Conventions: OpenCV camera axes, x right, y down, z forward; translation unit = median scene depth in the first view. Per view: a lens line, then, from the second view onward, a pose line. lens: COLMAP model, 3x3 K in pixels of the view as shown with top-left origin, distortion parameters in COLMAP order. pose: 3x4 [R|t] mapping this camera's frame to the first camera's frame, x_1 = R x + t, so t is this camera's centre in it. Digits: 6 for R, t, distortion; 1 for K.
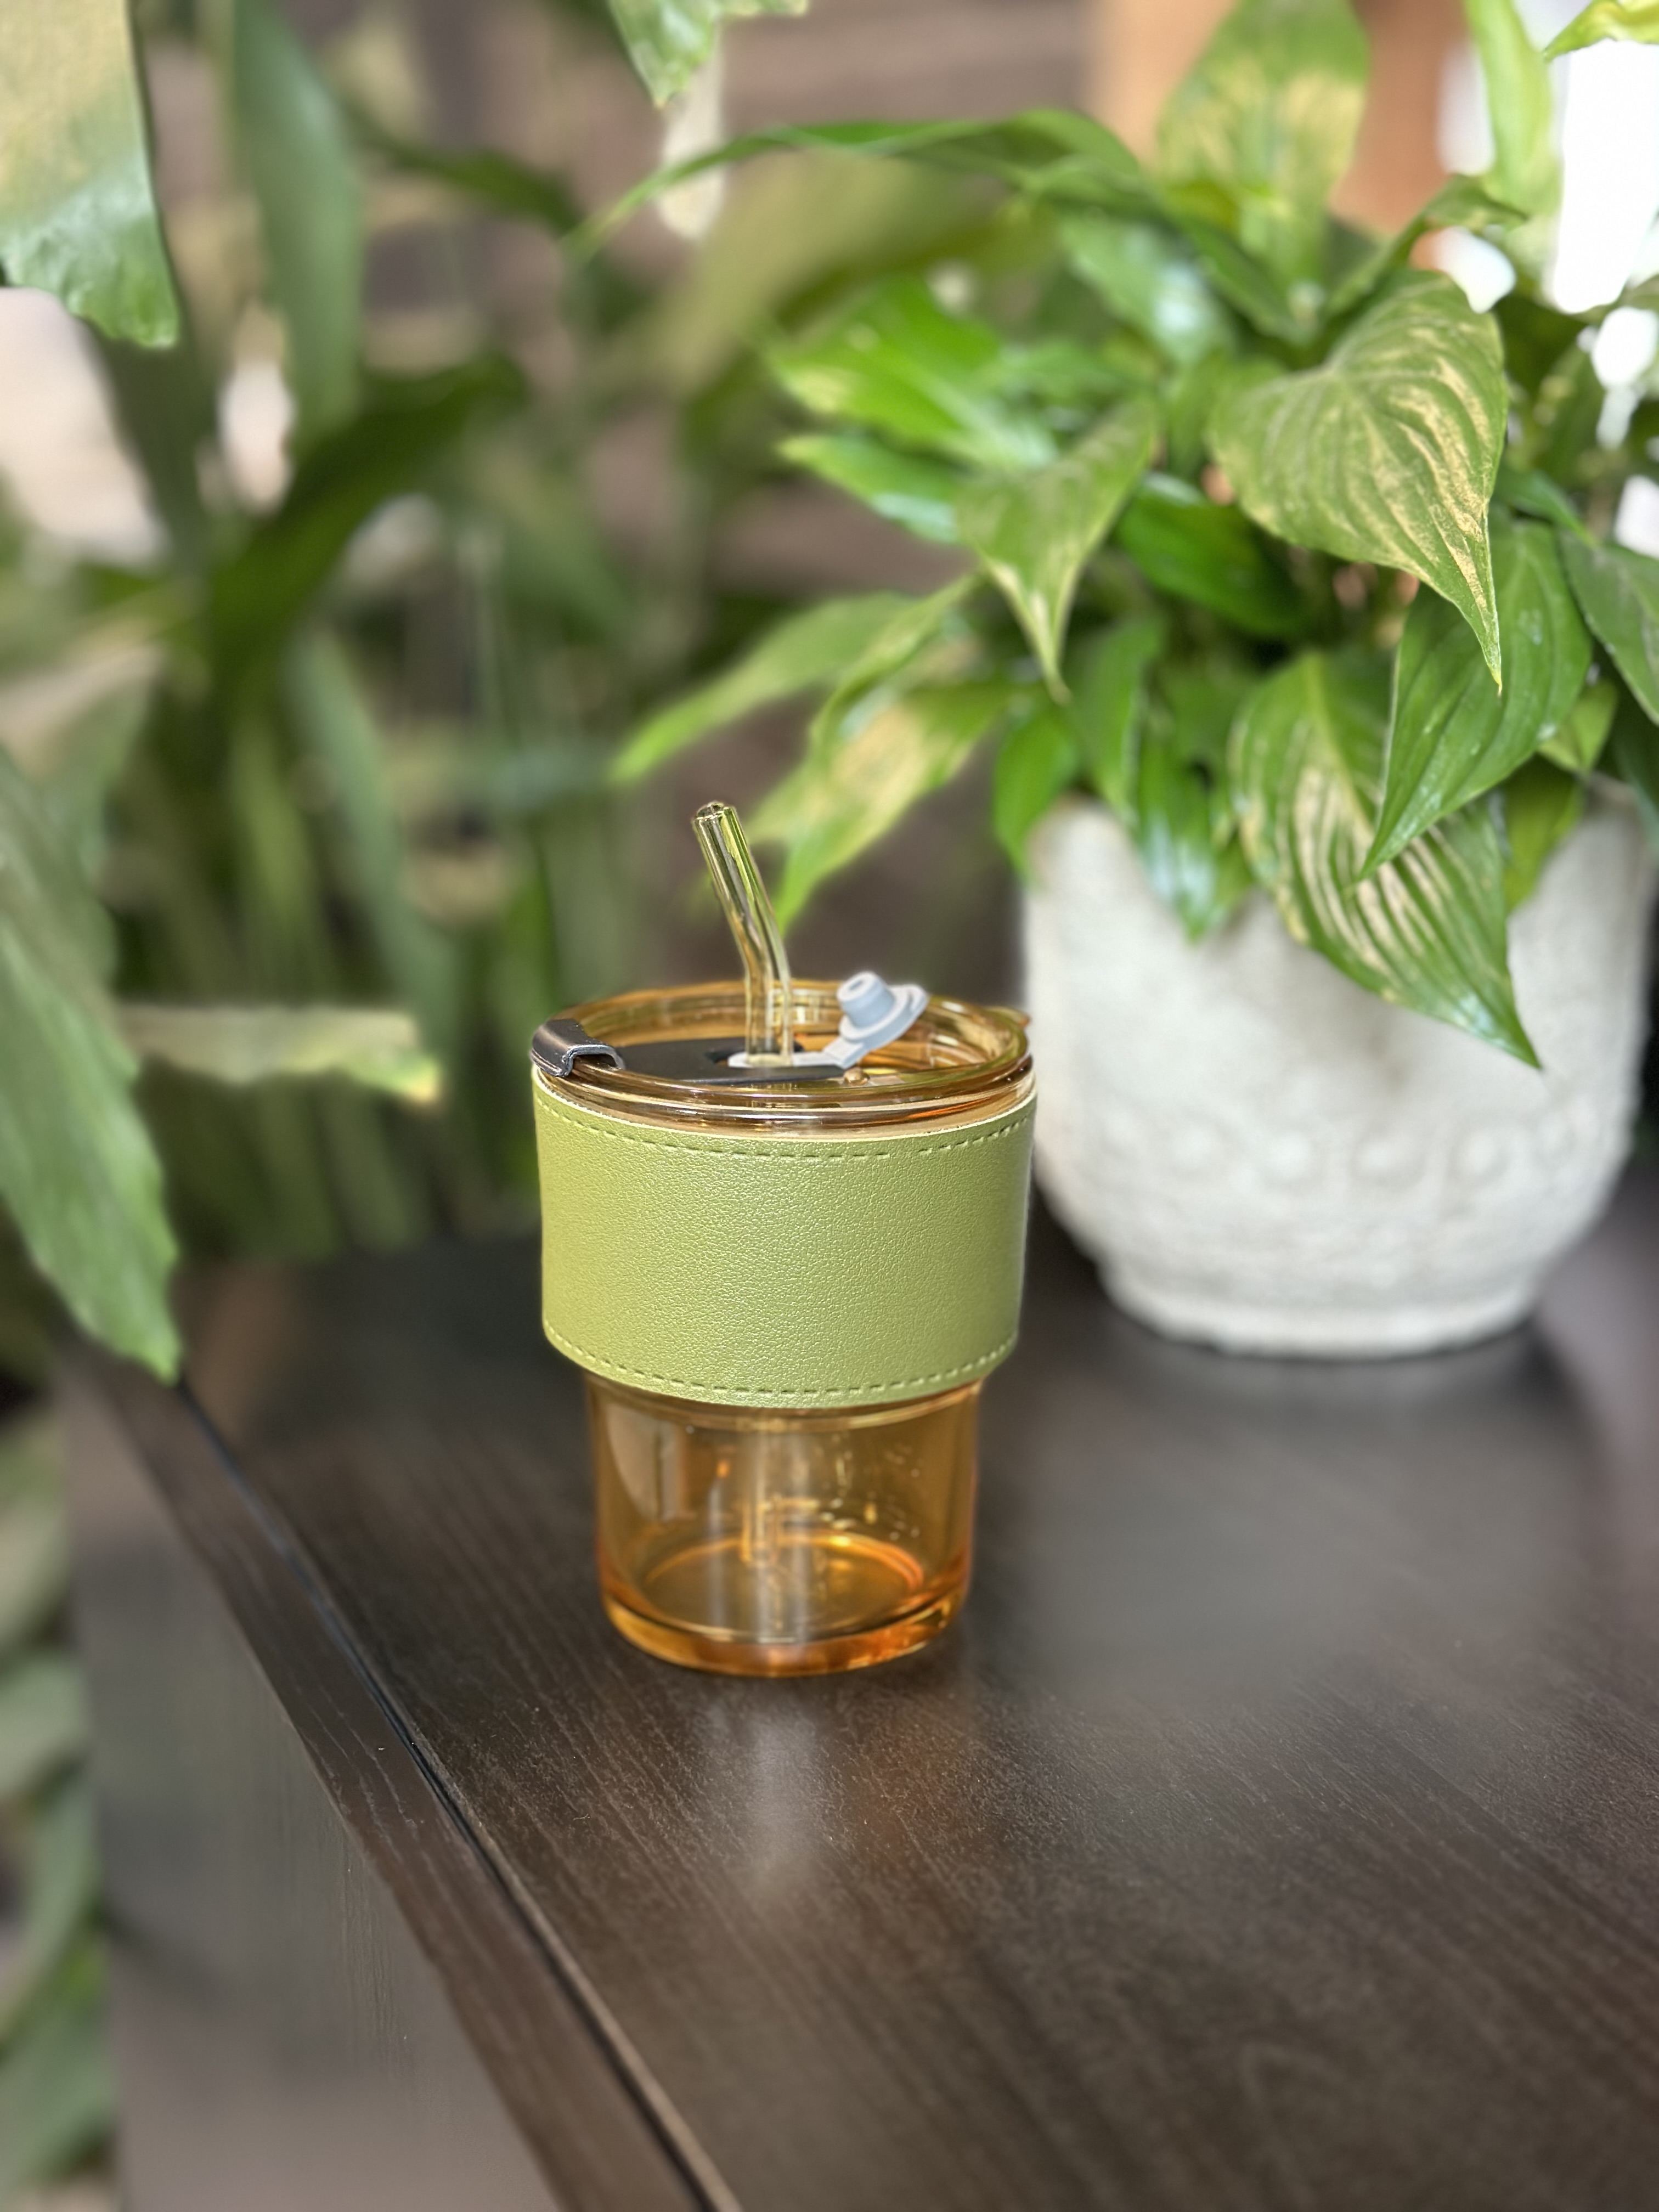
lens RADIAL K [[3125.2, 0, 834.8], [0, 3125.2, 1106.1], [0, 0, 1]] dist [0.091134, 0.000000]
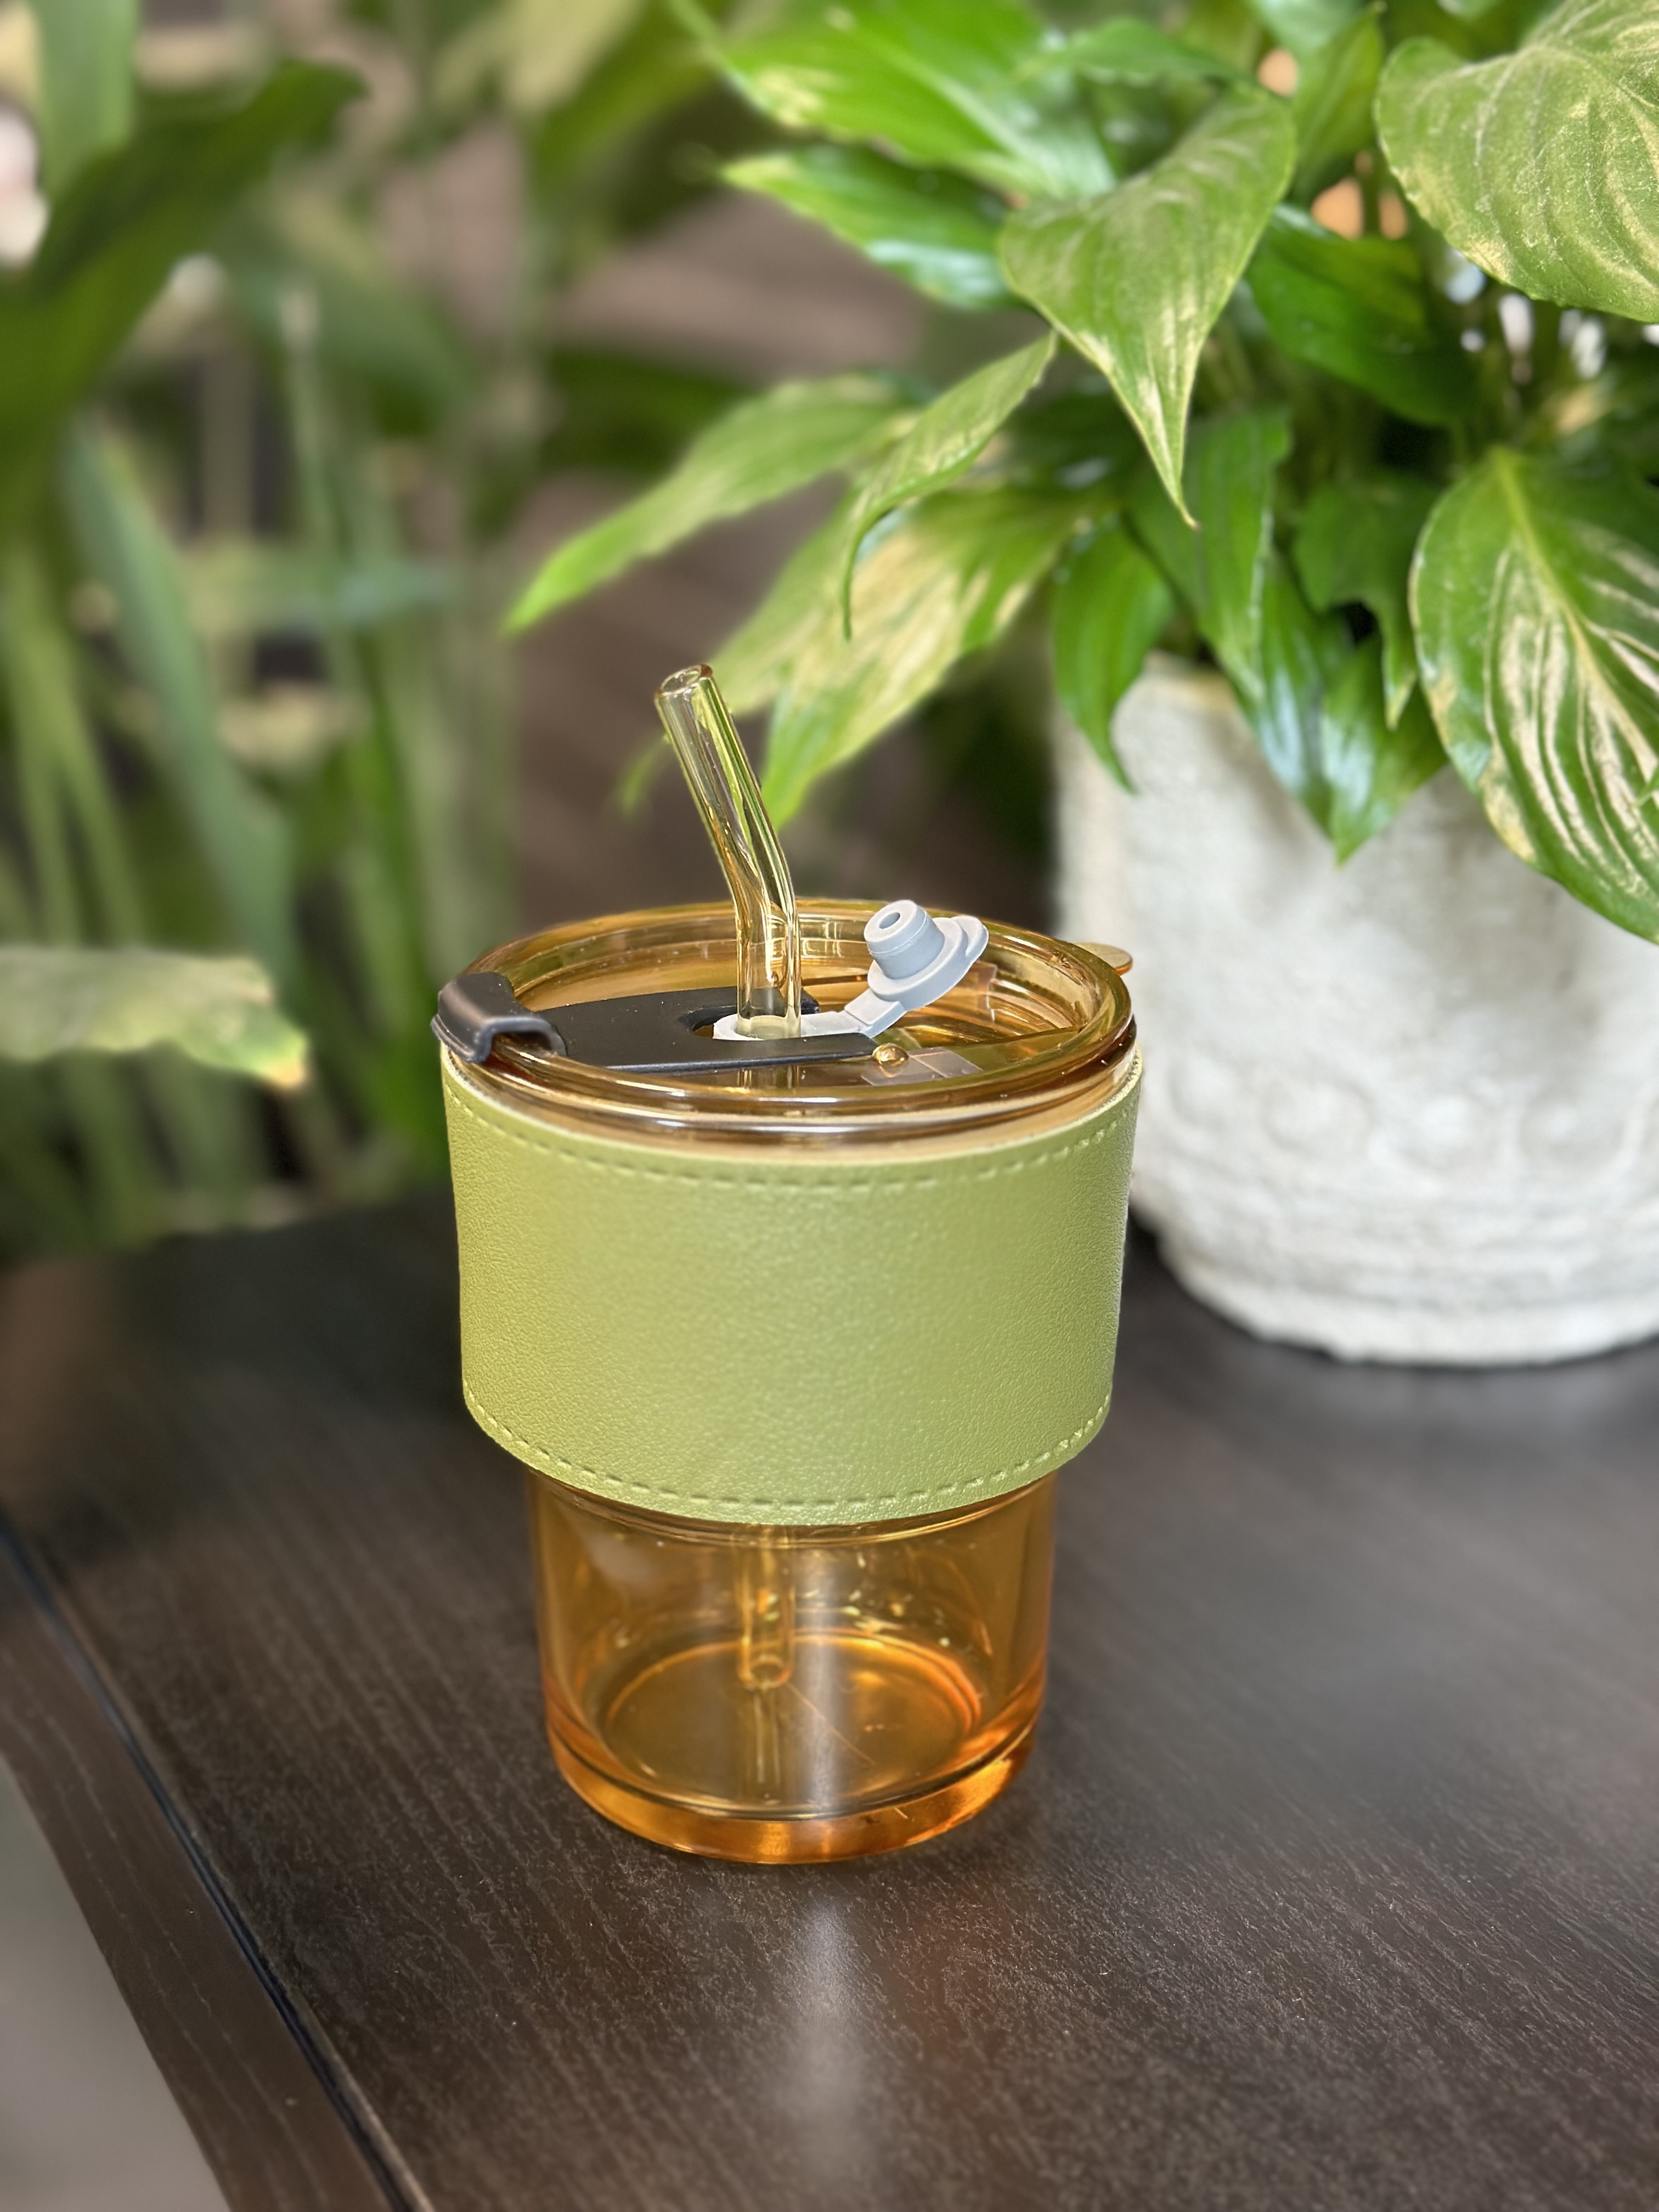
lens RADIAL K [[3125.2, 0, 820.1], [0, 3125.2, 1107.6], [0, 0, 1]] dist [0.091134, 0.000000]
pose [[0.997412, -0.029159, 0.065722, -0.057207], [0.024092, 0.996770, 0.076607, -0.051938], [-0.067744, -0.074825, 0.994893, 0.269654]]
